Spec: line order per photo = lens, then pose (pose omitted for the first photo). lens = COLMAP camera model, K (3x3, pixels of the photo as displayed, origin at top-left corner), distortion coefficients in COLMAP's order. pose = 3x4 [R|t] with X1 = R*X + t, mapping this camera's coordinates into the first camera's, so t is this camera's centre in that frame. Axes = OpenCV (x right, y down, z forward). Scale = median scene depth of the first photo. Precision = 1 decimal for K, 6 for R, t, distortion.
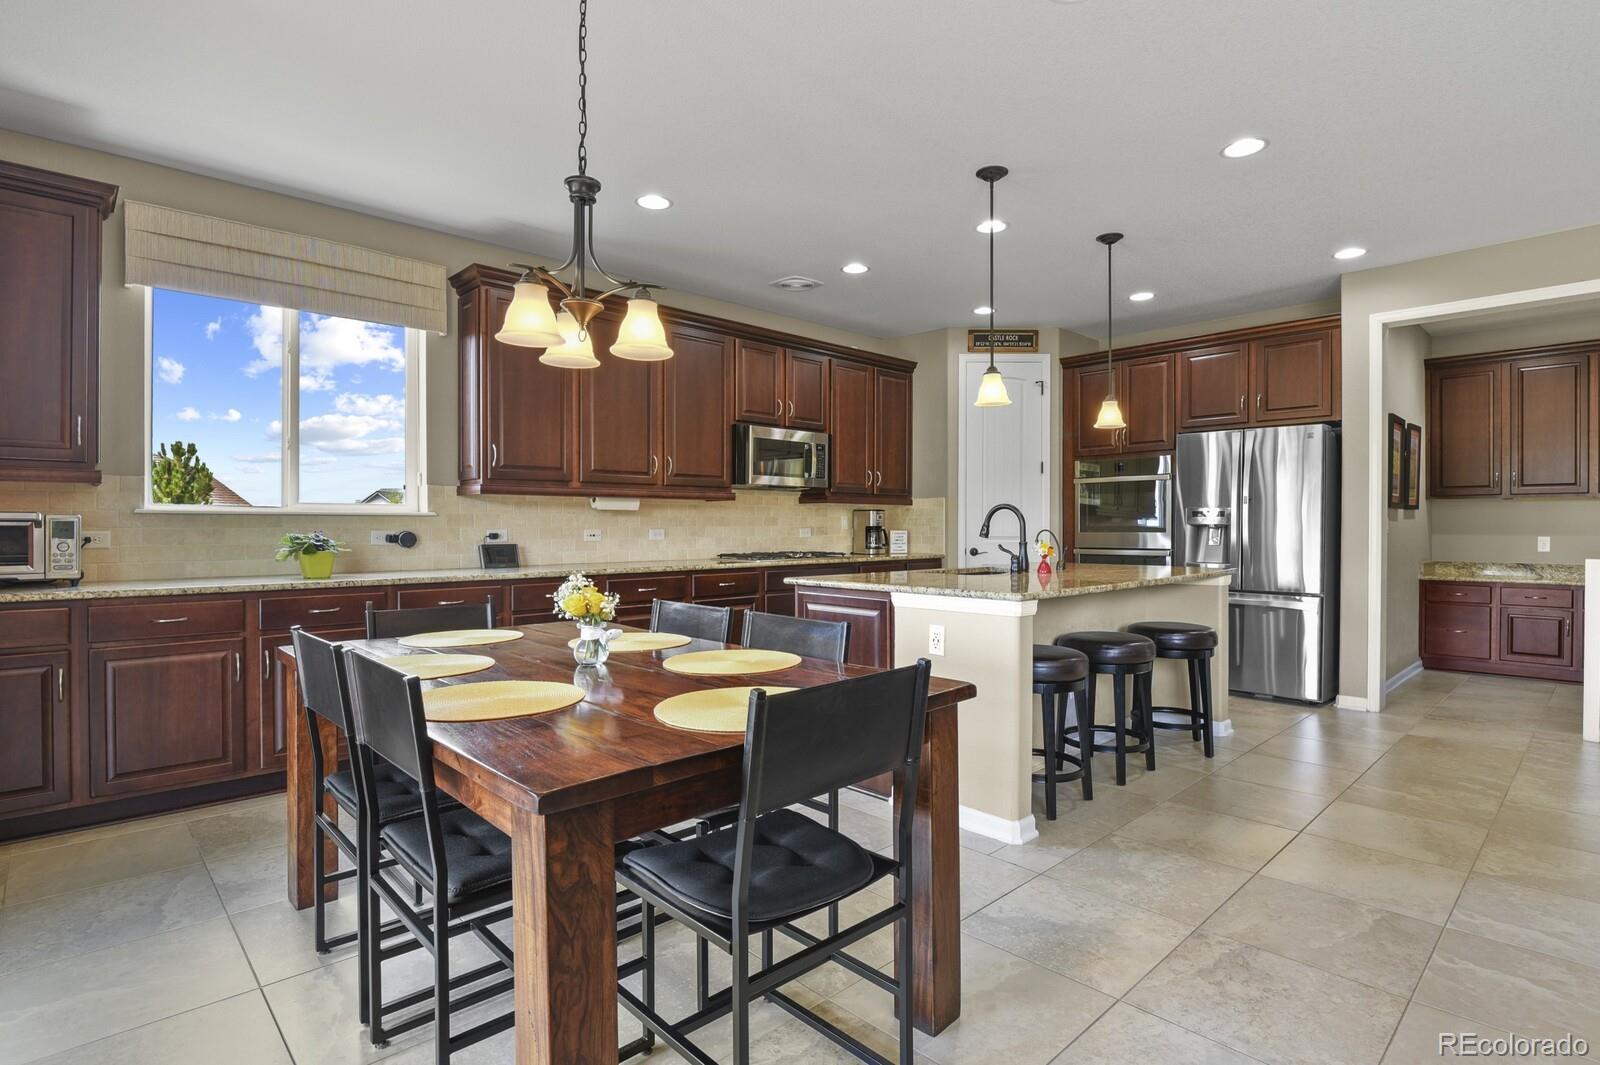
lens RADIAL K [[784.3, 0, 808.4], [0, 784.3, 534.0], [0, 0, 1]] dist [-0.007852, -0.006294]
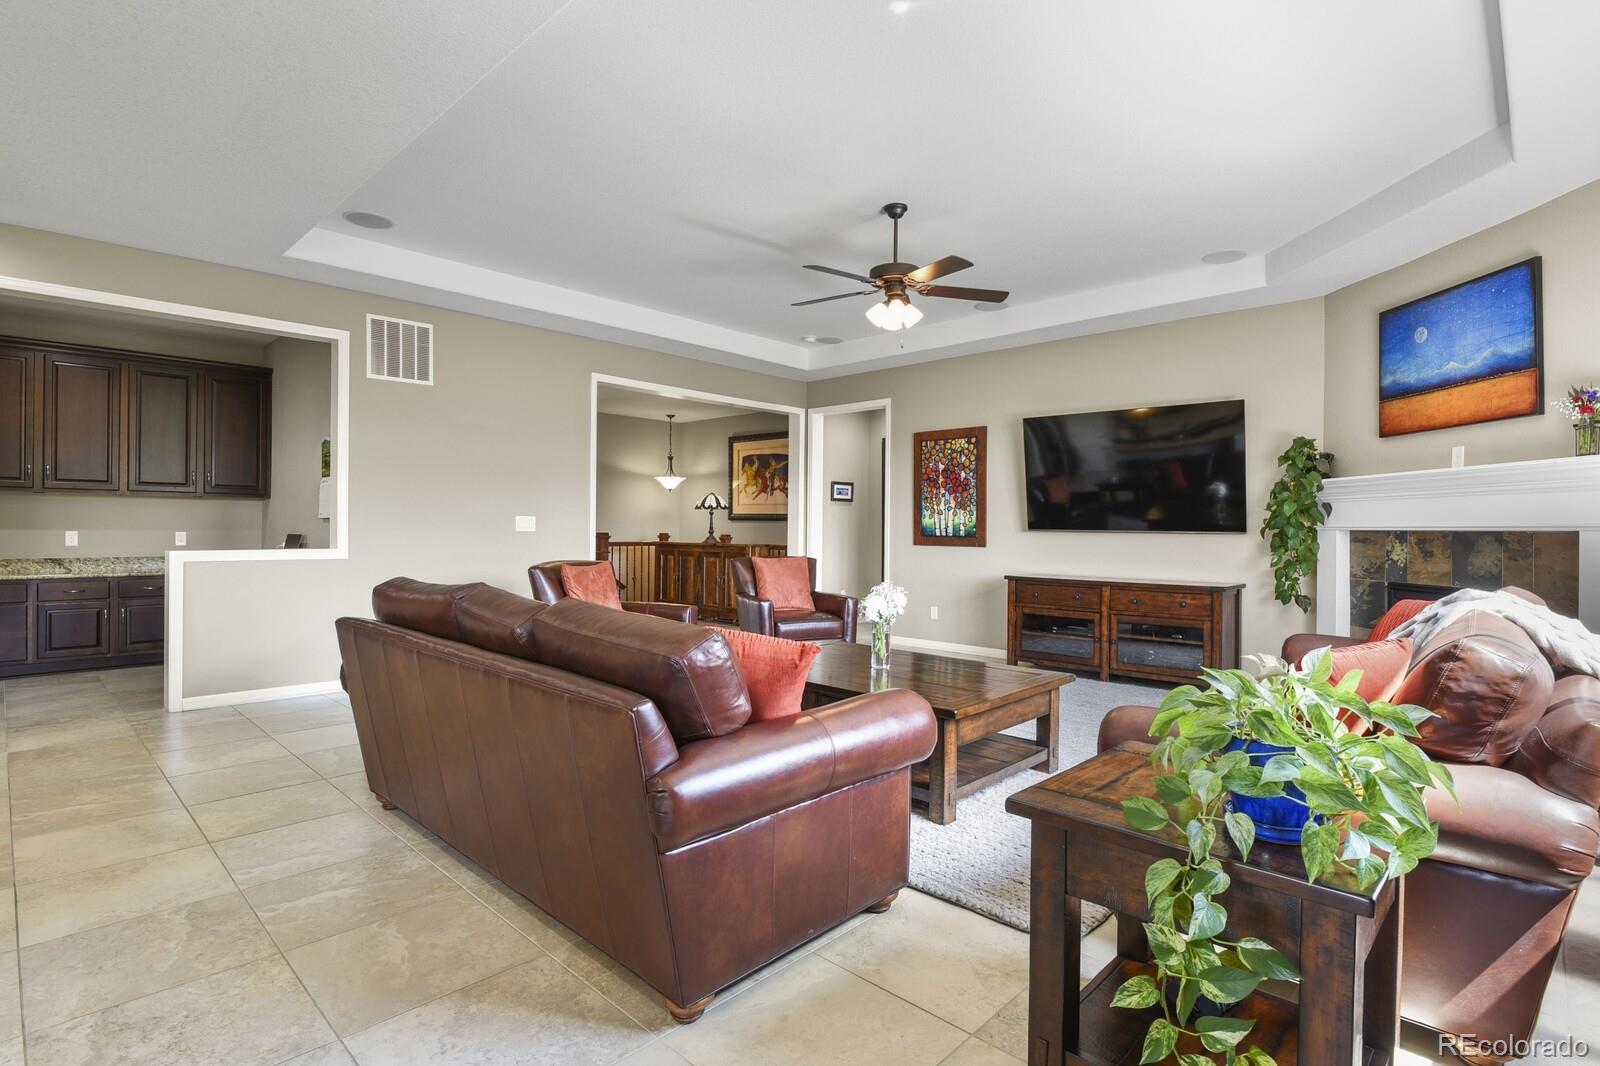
lens RADIAL K [[784.3, 0, 800.2], [0, 784.3, 525.5], [0, 0, 1]] dist [-0.007852, -0.006294]
pose [[-0.041963, -0.000431, 0.999119, -0.115670], [0.003729, 0.999993, 0.000588, -0.001102], [-0.999112, 0.003751, -0.041961, 0.098439]]
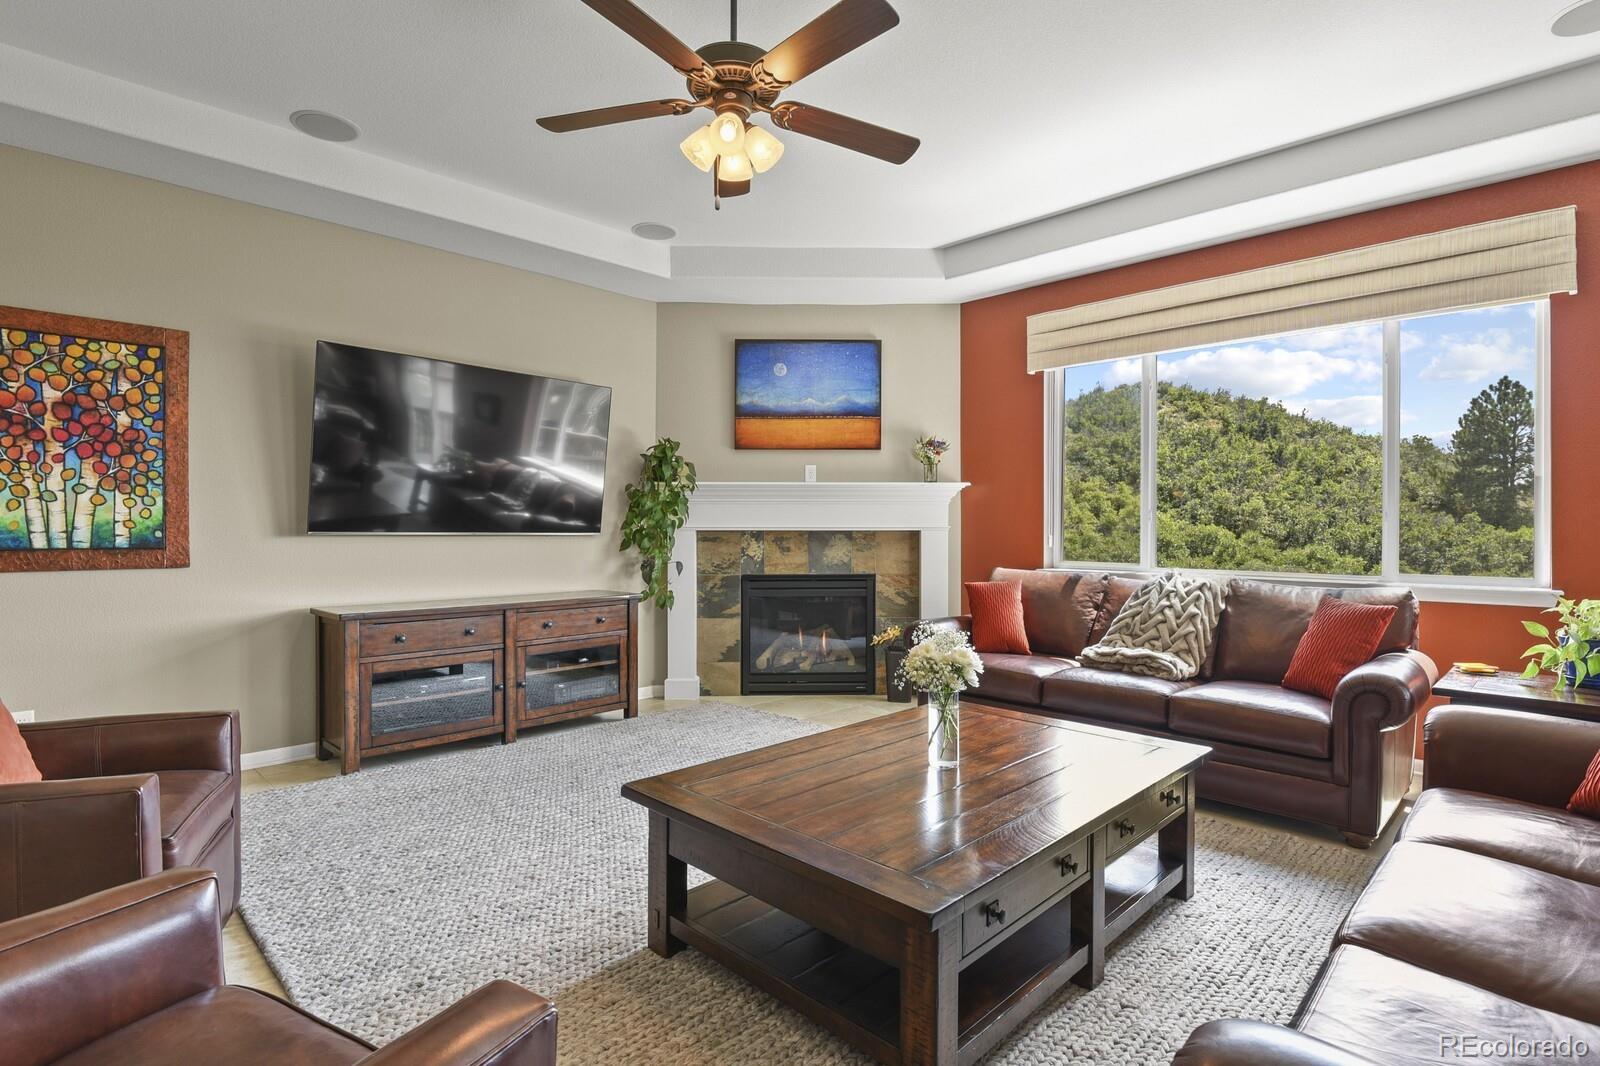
lens RADIAL K [[784.3, 0, 810.5], [0, 784.3, 532.2], [0, 0, 1]] dist [-0.007852, -0.006294]
pose [[-0.999411, -0.003460, -0.034152, 0.648455], [-0.003962, 0.999885, 0.014660, -0.005333], [0.034098, 0.014786, -0.999309, 0.410791]]
